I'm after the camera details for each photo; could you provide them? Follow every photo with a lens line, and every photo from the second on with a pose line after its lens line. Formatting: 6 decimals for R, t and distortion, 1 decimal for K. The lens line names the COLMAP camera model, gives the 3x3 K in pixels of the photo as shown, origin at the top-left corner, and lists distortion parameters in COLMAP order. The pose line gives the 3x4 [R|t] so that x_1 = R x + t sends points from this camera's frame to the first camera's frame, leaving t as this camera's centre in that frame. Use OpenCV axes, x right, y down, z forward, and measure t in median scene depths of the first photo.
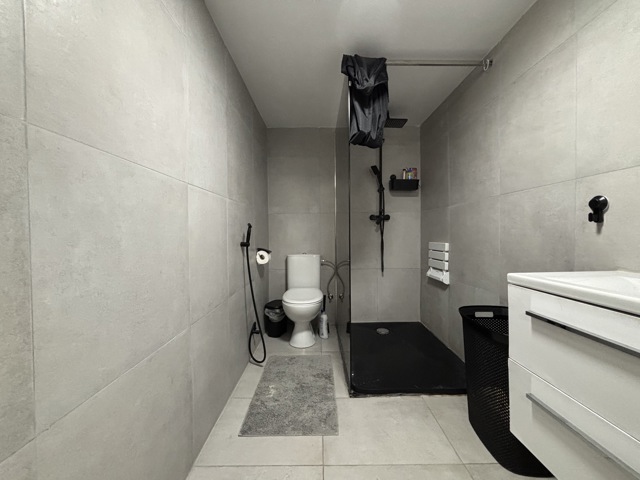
lens RADIAL K [[258.3, 0, 318.8], [0, 258.3, 238.7], [0, 0, 1]] dist [-0.002328, -0.000152]
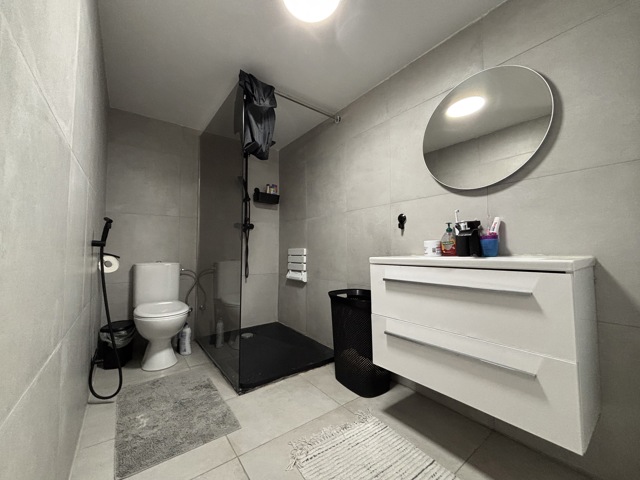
lens RADIAL K [[257.2, 0, 320.1], [0, 257.2, 238.5], [0, 0, 1]] dist [0.000817, -0.000331]
pose [[0.796675, 0.037131, 0.603266, -0.222561], [0.005964, 0.997580, -0.069276, 0.065046], [-0.604378, 0.058789, 0.794526, -0.022774]]
